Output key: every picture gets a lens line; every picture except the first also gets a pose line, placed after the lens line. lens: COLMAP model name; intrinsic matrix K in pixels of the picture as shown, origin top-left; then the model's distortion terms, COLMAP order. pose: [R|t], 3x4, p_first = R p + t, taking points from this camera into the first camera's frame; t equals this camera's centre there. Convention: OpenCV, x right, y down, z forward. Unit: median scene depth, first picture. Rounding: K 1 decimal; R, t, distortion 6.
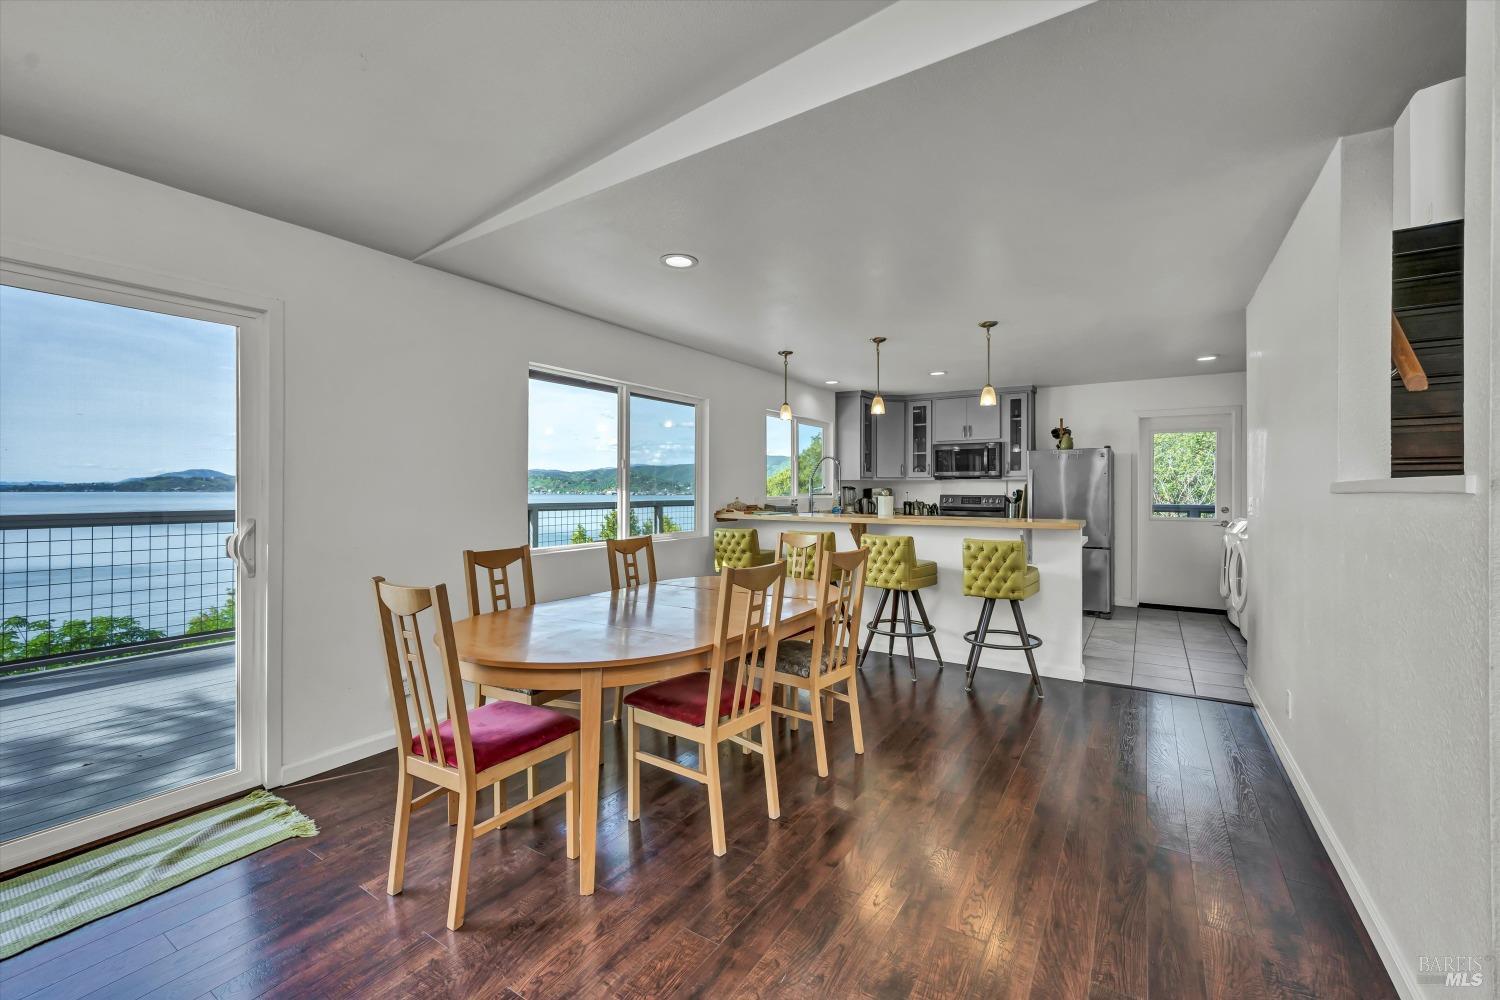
lens RADIAL K [[610.3, 0, 741.6], [0, 610.3, 495.4], [0, 0, 1]] dist [-0.016581, 0.000229]
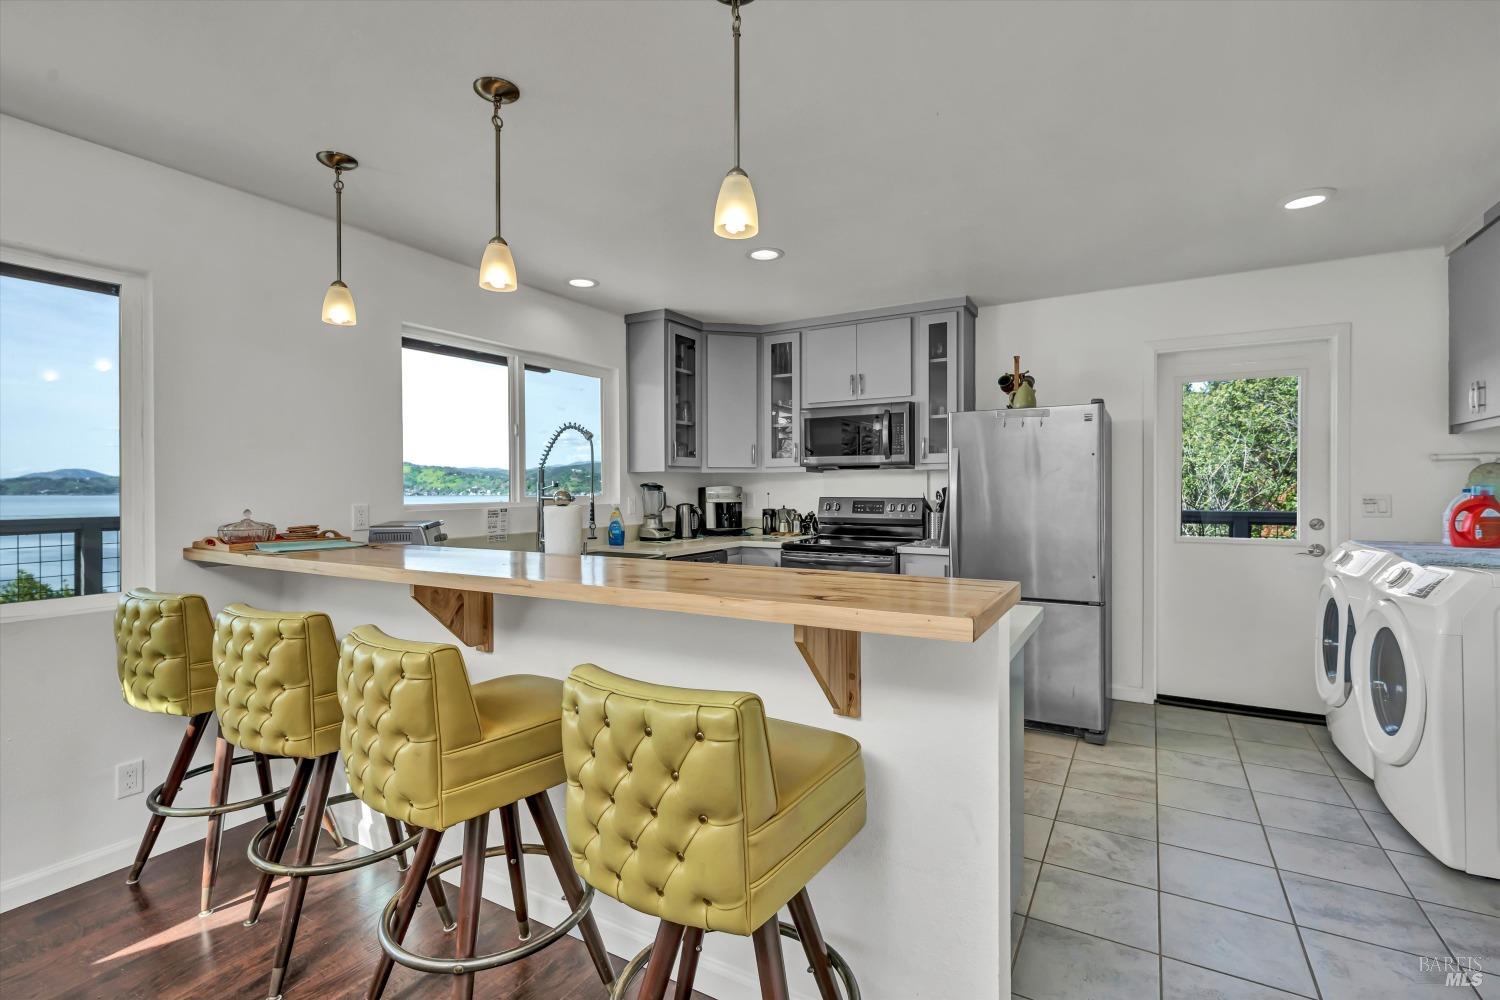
lens RADIAL K [[710.0, 0, 754.7], [0, 710.0, 495.4], [0, 0, 1]] dist [0.012372, 0.000280]
pose [[0.996895, -0.006282, 0.078491, 0.226805], [0.006206, 0.999980, 0.001222, -0.004442], [-0.078497, -0.000731, 0.996914, 0.359118]]
